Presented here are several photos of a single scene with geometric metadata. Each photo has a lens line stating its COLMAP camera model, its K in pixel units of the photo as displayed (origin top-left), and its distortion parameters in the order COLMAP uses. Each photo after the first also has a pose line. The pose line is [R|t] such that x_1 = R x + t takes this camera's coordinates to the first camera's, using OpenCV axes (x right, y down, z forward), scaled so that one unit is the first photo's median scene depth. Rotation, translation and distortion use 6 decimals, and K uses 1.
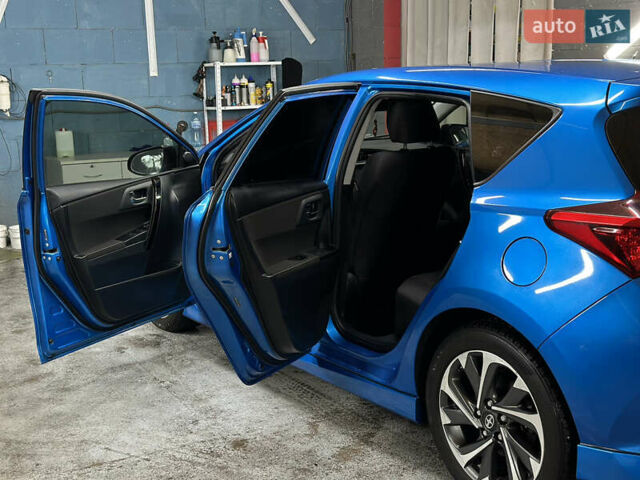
lens RADIAL K [[866.8, 0, 320.0], [0, 866.8, 240.0], [0, 0, 1]] dist [0.141536, -0.107616]
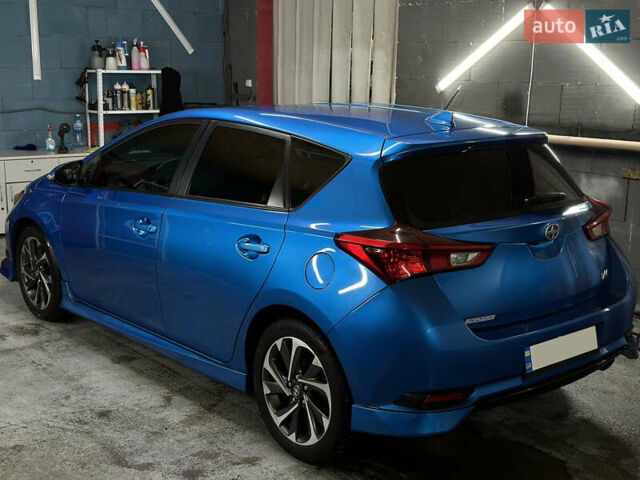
lens RADIAL K [[866.8, 0, 320.0], [0, 866.8, 240.0], [0, 0, 1]] dist [0.141536, -0.107616]
pose [[0.992437, 0.014737, 0.121870, 0.043770], [-0.016534, 0.999769, 0.013752, -0.025656], [-0.121639, -0.015663, 0.992451, -0.202692]]
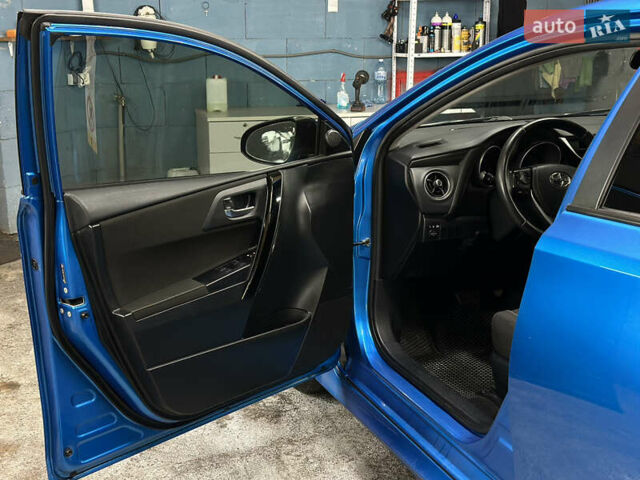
lens RADIAL K [[866.8, 0, 320.0], [0, 866.8, 240.0], [0, 0, 1]] dist [0.141536, -0.107616]
pose [[0.972935, 0.081045, -0.216400, -0.025587], [-0.067948, 0.995416, 0.067303, -0.066086], [0.220863, -0.050778, 0.973982, 0.416376]]
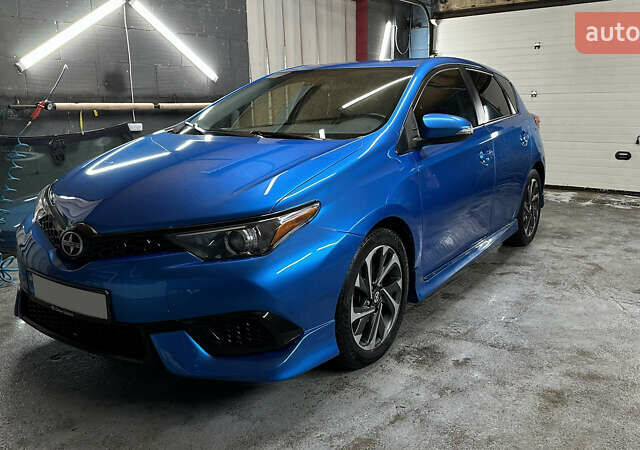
lens RADIAL K [[517.0, 0, 320.0], [0, 517.0, 225.0], [0, 0, 1]] dist [0.000922, -0.000141]
pose [[-0.331627, -0.190436, 0.923990, -0.686282], [0.183619, 0.947655, 0.261215, -0.175947], [-0.925369, 0.256288, -0.279301, 1.359557]]
